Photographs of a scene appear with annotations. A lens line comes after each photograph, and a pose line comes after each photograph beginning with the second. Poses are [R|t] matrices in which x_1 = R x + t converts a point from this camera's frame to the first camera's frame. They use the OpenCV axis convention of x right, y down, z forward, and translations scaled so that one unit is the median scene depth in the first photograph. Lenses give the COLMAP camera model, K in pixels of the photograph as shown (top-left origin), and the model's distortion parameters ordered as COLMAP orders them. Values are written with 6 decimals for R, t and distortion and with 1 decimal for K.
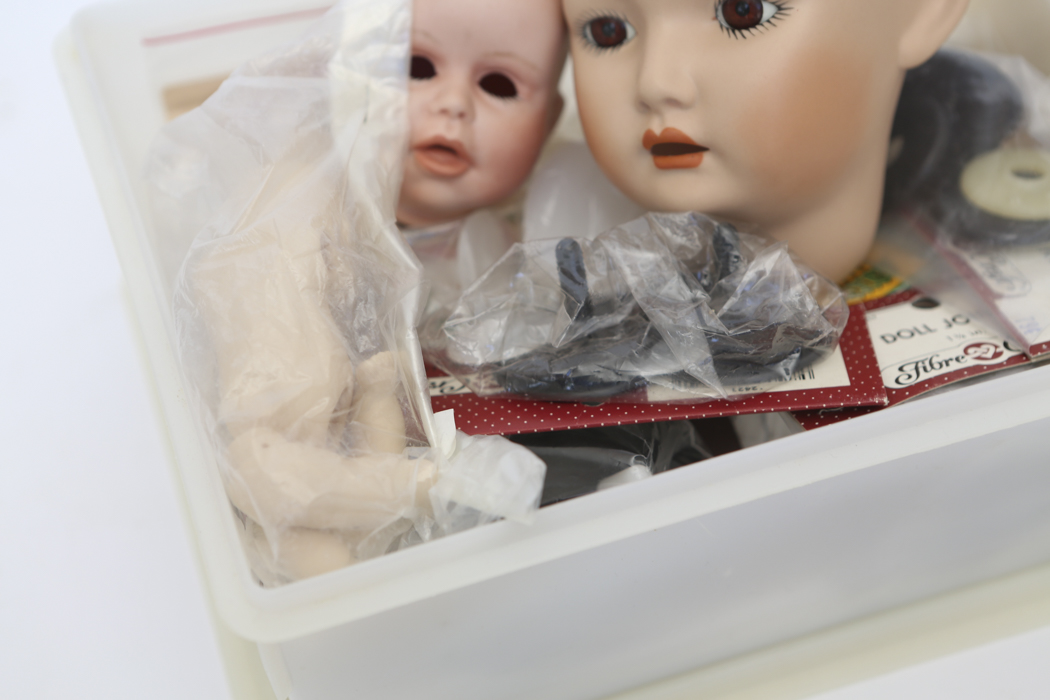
lens RADIAL K [[2101.1, 0, 524.5], [0, 2101.1, 351.7], [0, 0, 1]] dist [0.382725, 0.000000]
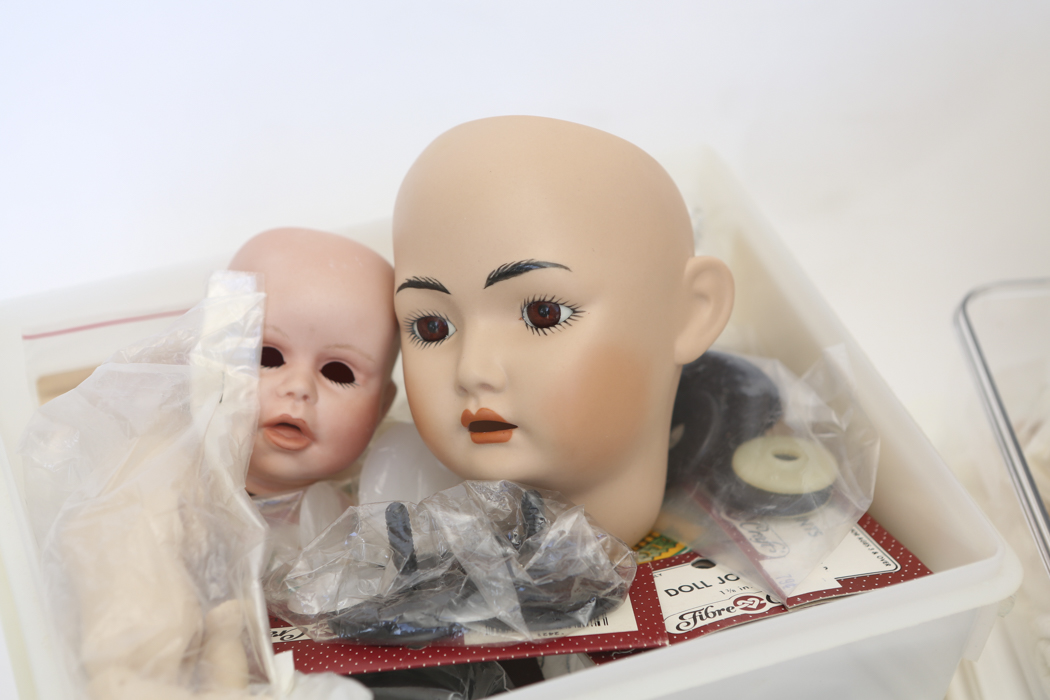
lens RADIAL K [[2101.1, 0, 522.5], [0, 2101.1, 354.7], [0, 0, 1]] dist [0.382725, 0.000000]
pose [[0.997497, 0.010357, 0.069939, 0.007933], [0.000398, 0.988375, -0.152037, 0.042027], [-0.070701, 0.151685, 0.985897, -0.156870]]
